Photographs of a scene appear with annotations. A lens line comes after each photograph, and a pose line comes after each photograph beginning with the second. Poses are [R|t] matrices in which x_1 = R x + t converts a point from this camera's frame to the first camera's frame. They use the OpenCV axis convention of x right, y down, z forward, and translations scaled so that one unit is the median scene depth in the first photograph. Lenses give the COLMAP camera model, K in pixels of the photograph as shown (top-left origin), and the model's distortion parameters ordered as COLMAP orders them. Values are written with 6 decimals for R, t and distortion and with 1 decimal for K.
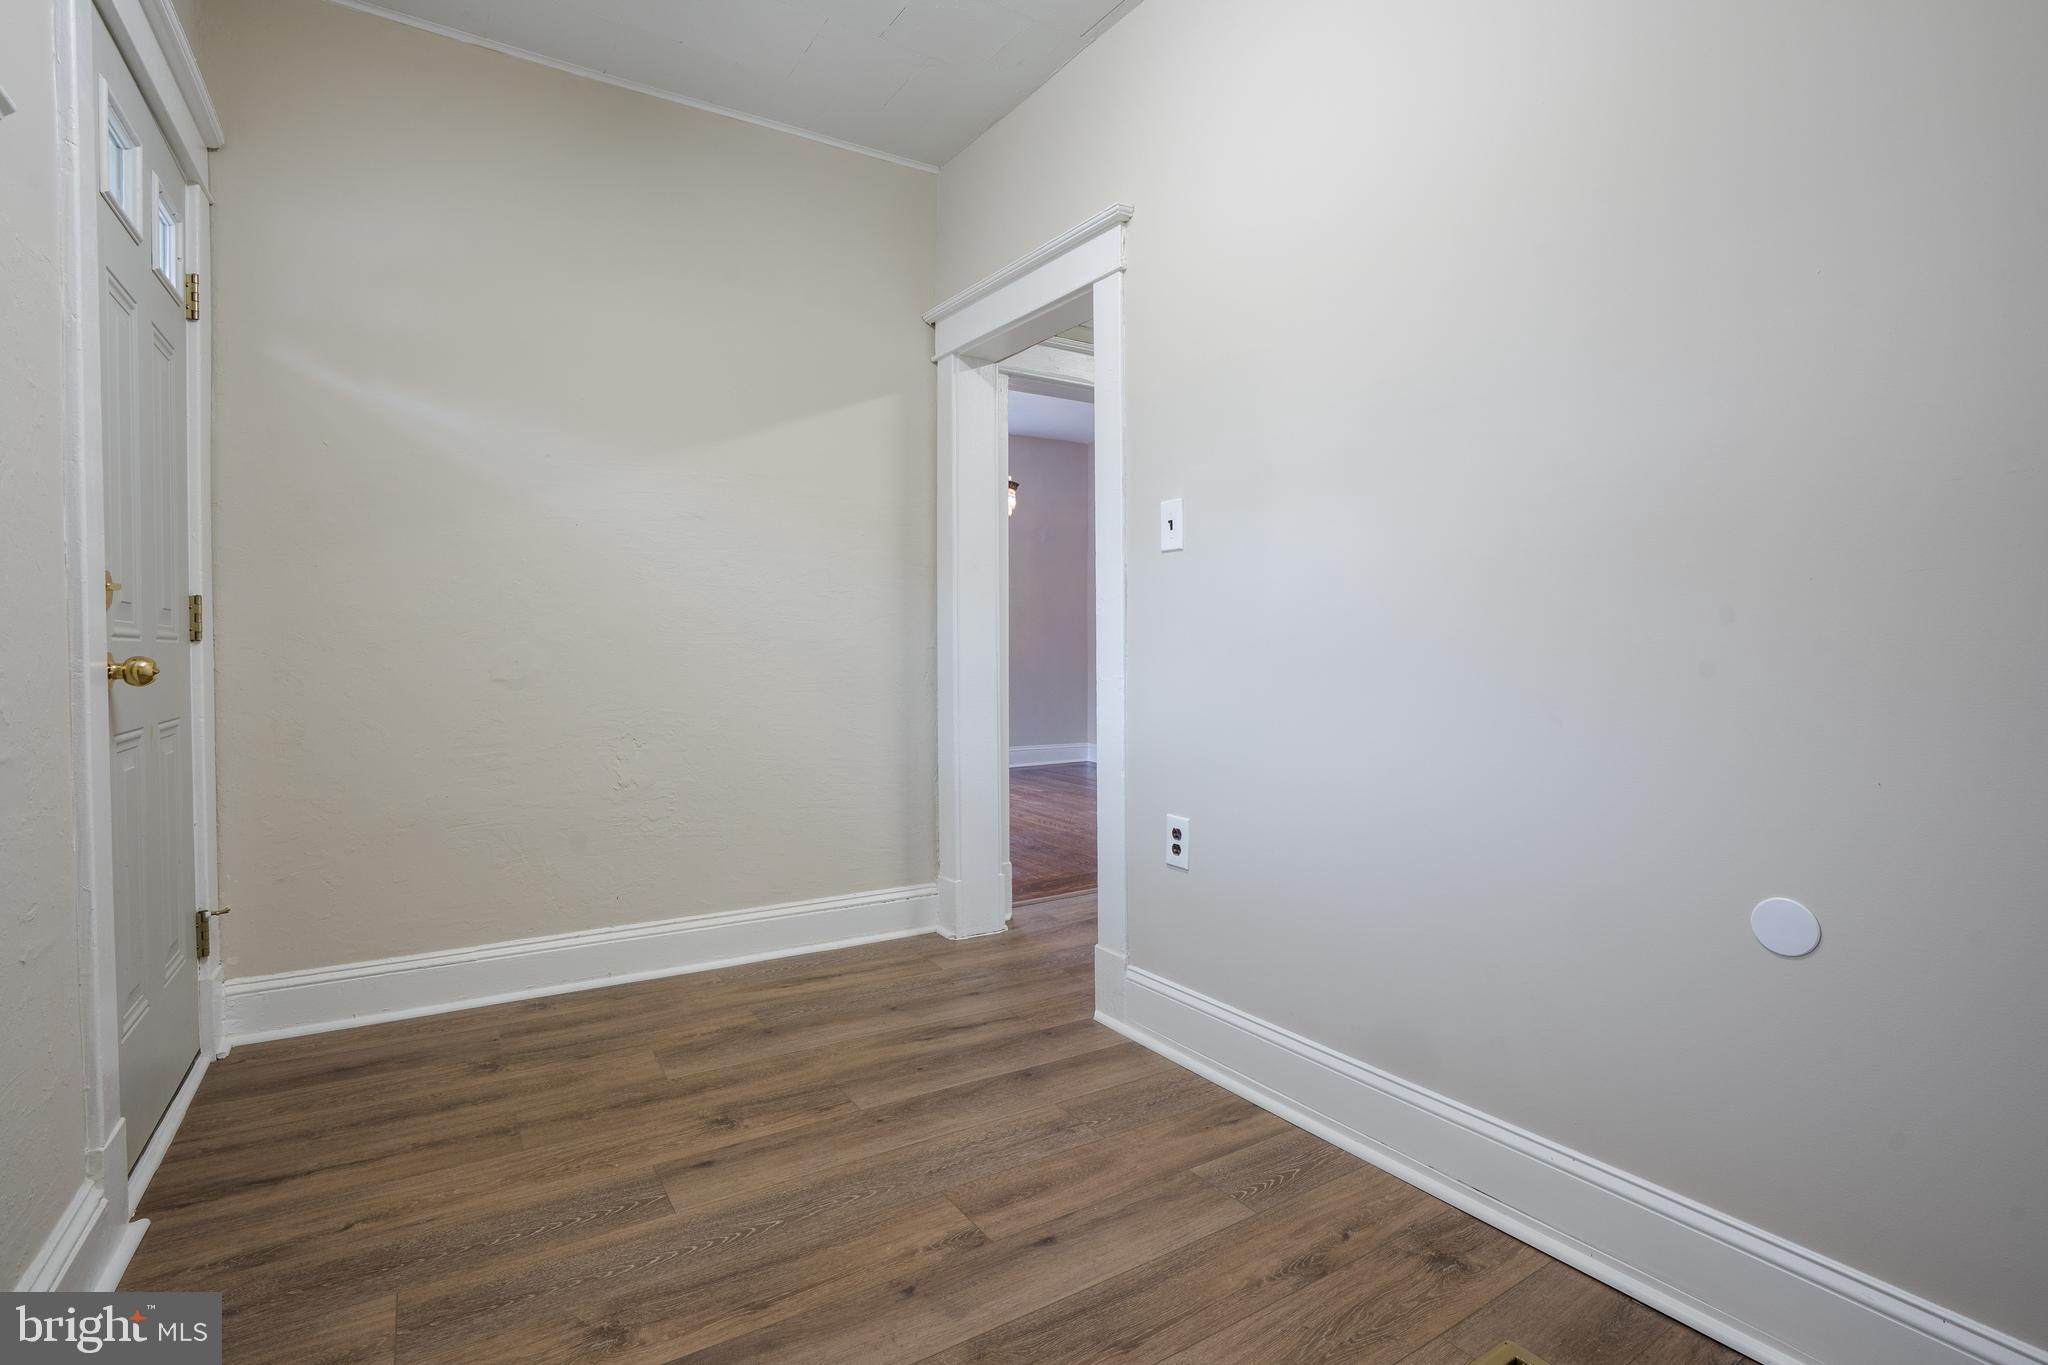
lens RADIAL K [[936.9, 0, 1033.8], [0, 936.9, 673.1], [0, 0, 1]] dist [-0.015922, 0.000639]
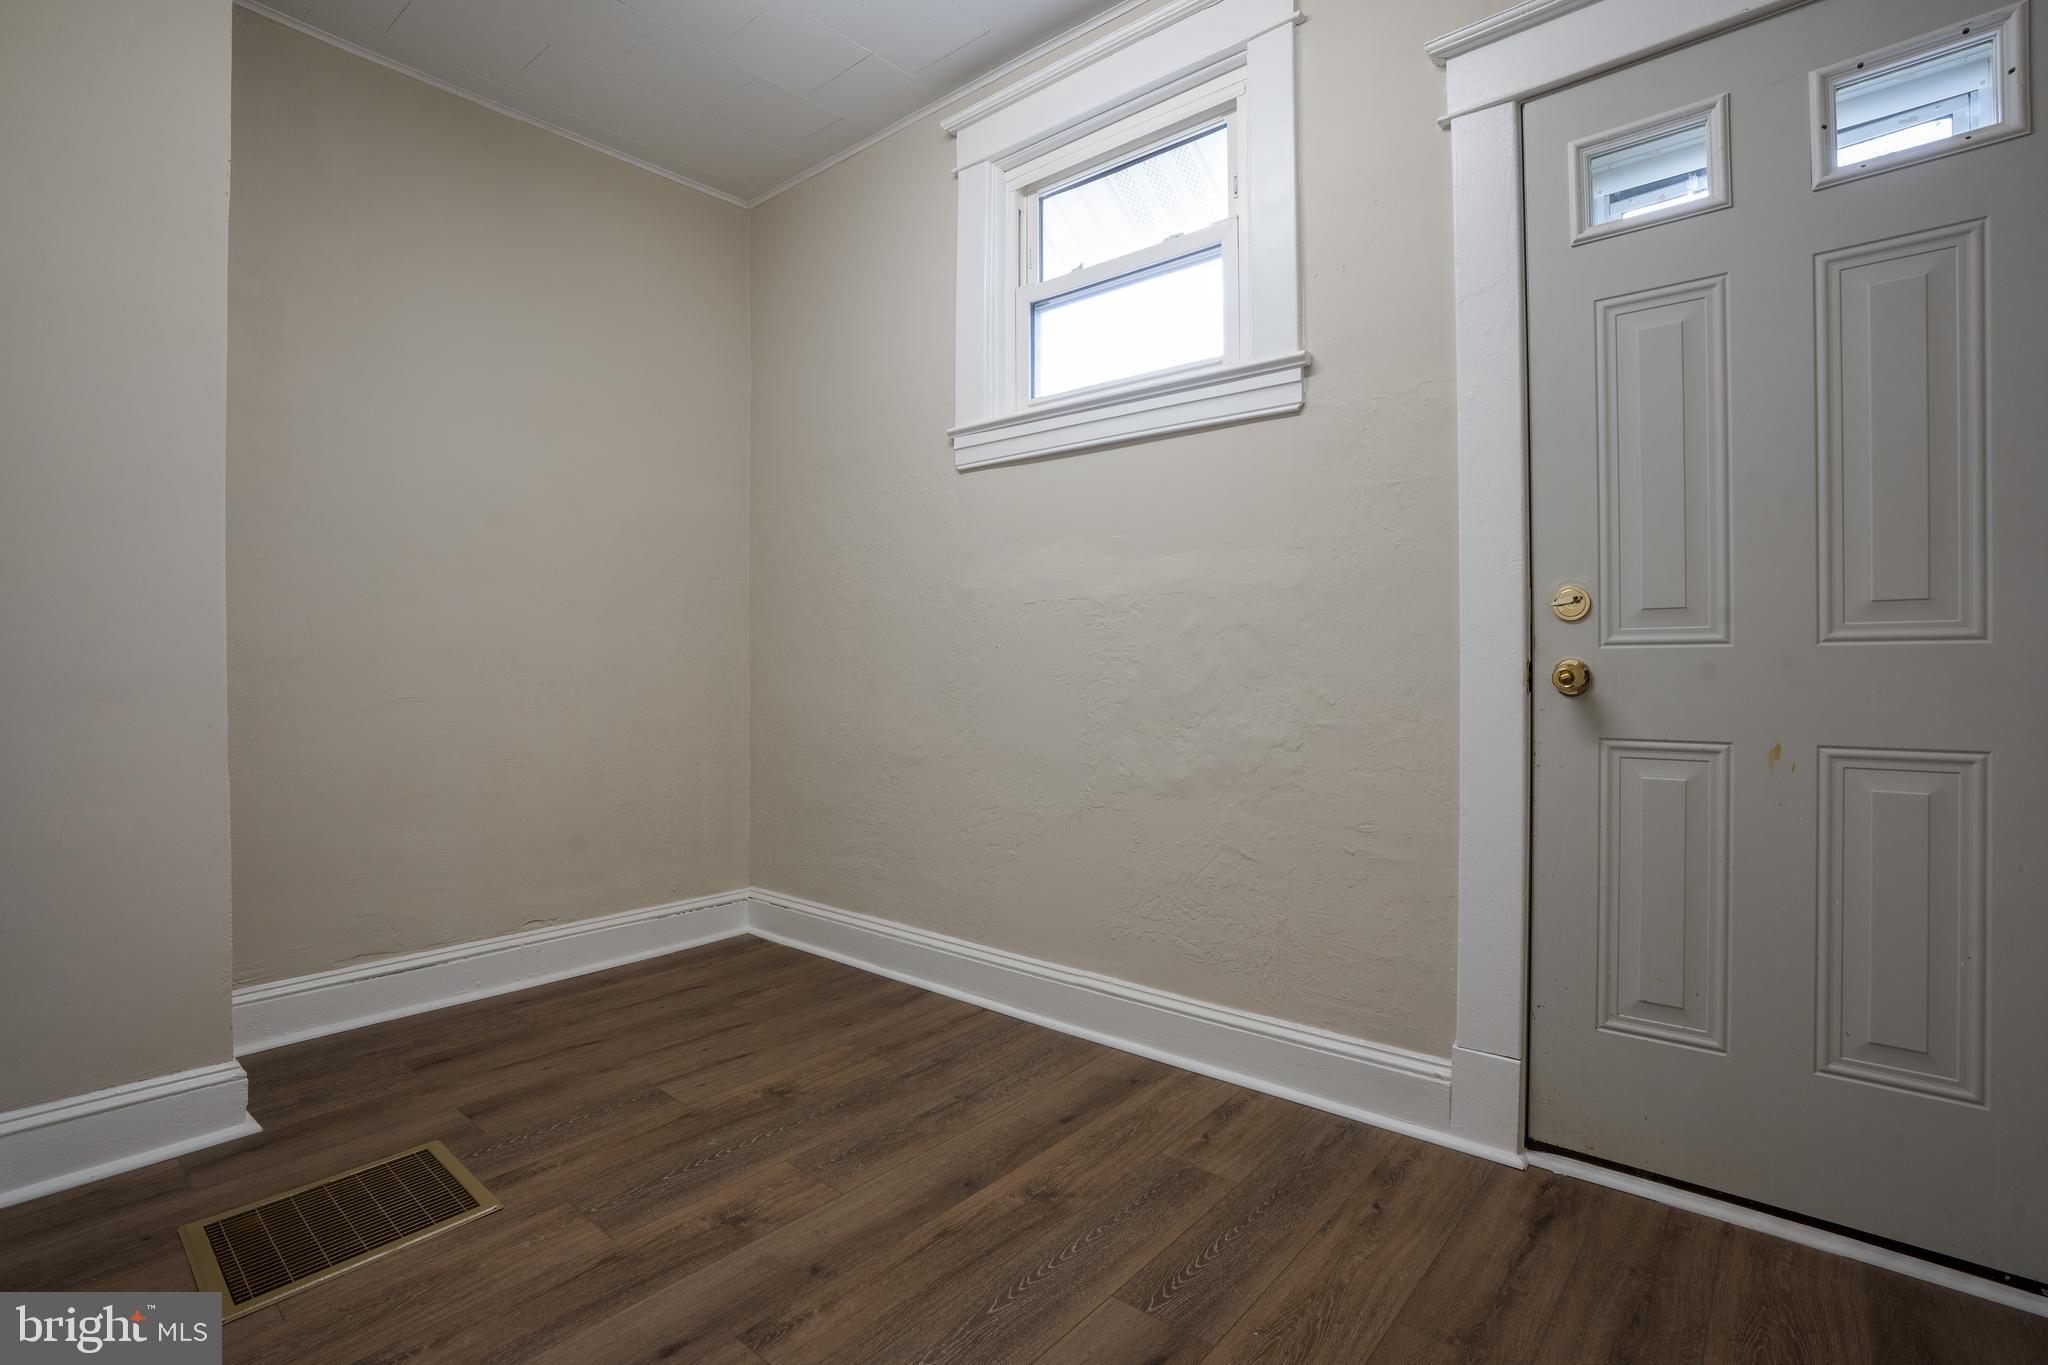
lens RADIAL K [[936.9, 0, 1033.8], [0, 936.9, 673.1], [0, 0, 1]] dist [-0.015922, 0.000639]
pose [[-0.957412, 0.007921, -0.288615, -0.067030], [0.001980, 0.999780, 0.020871, -0.034271], [0.288717, 0.019411, -0.957218, 1.936583]]
